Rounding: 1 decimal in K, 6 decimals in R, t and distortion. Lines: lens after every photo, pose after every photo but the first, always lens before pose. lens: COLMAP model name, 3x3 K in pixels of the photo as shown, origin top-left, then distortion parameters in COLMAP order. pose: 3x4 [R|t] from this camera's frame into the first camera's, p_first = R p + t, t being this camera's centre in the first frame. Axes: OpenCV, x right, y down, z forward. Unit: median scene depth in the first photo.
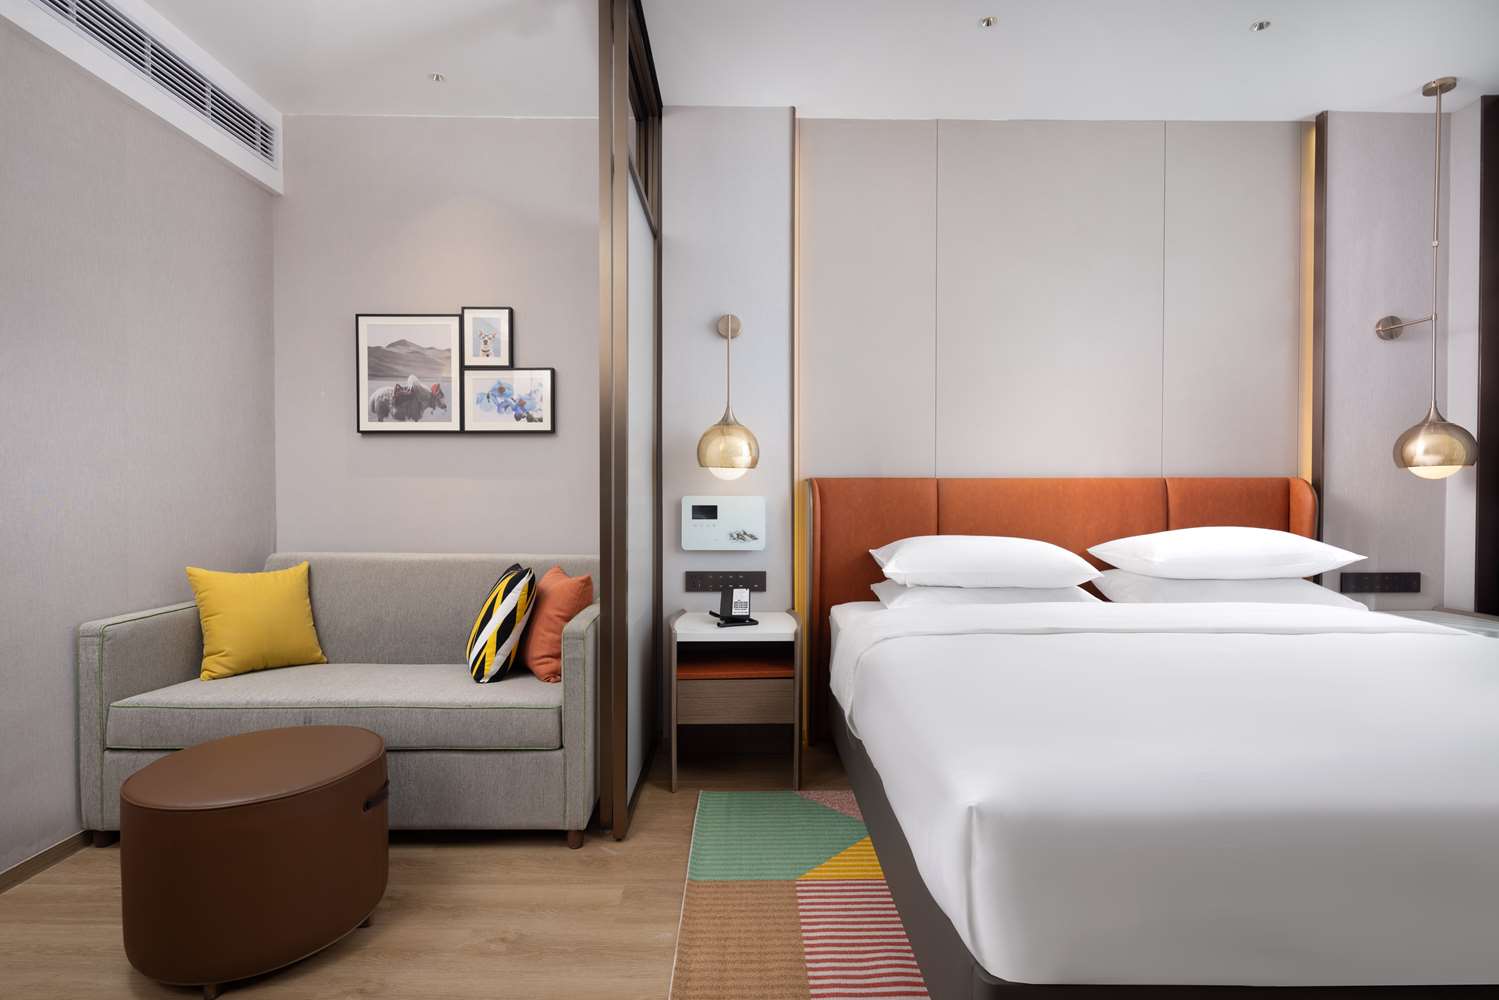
lens RADIAL K [[717.9, 0, 750.7], [0, 717.9, 503.9], [0, 0, 1]] dist [-0.003509, -0.000335]
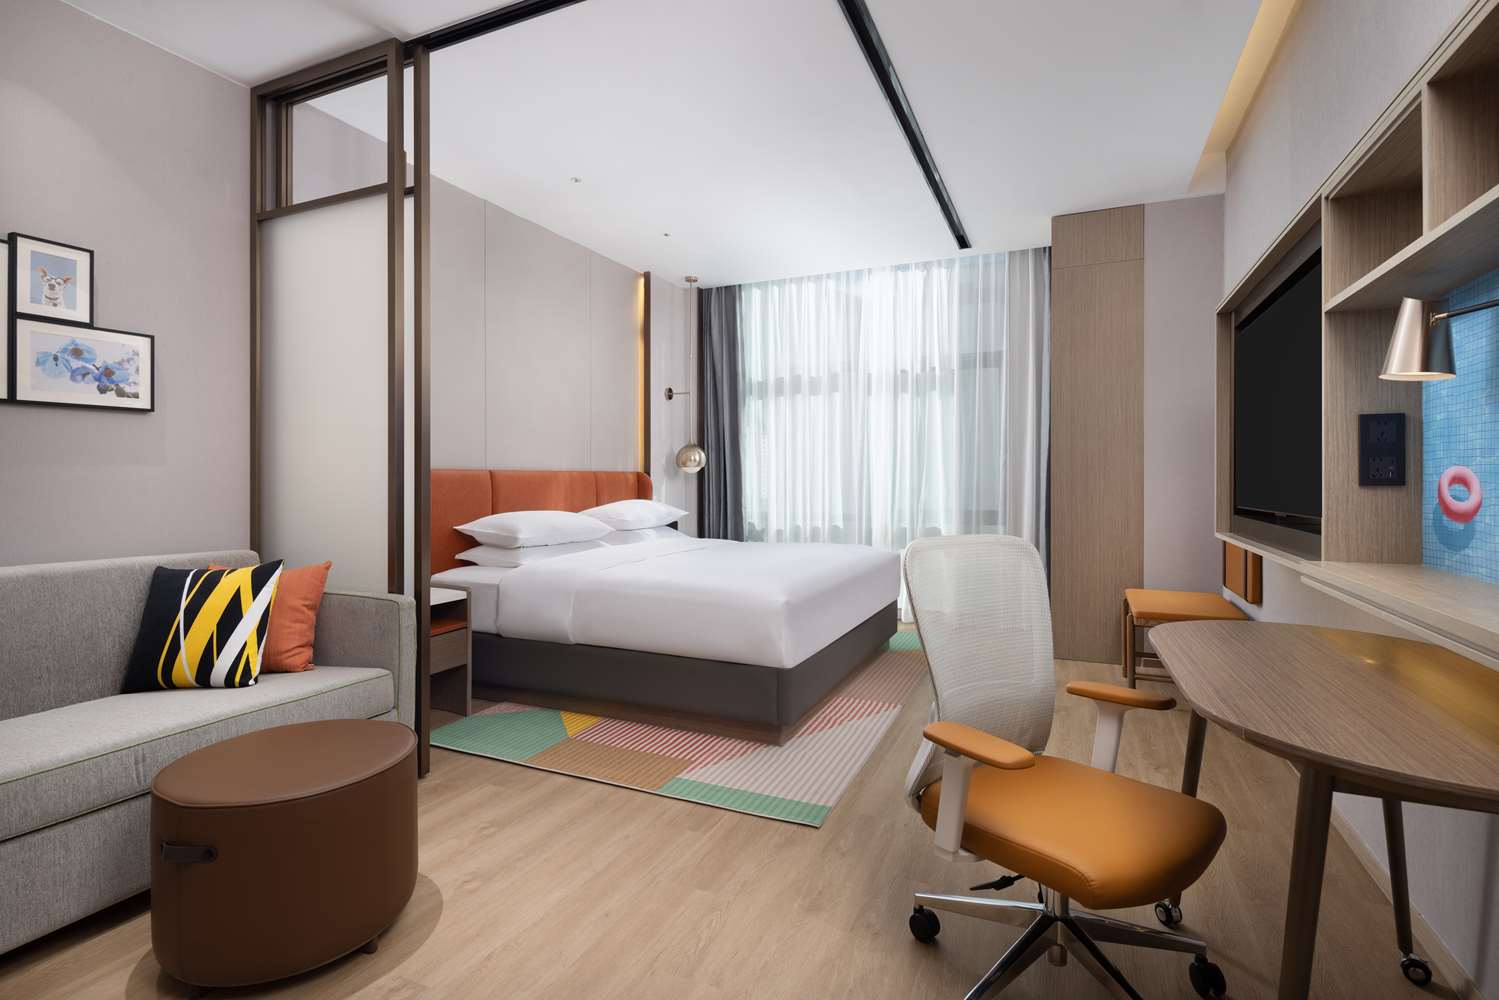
lens RADIAL K [[717.9, 0, 753.2], [0, 717.9, 485.9], [0, 0, 1]] dist [-0.003509, -0.000335]
pose [[0.416211, -0.009912, 0.909214, -0.751902], [0.016181, 0.999863, 0.003493, -0.003648], [-0.909124, 0.013258, 0.416314, 0.005811]]
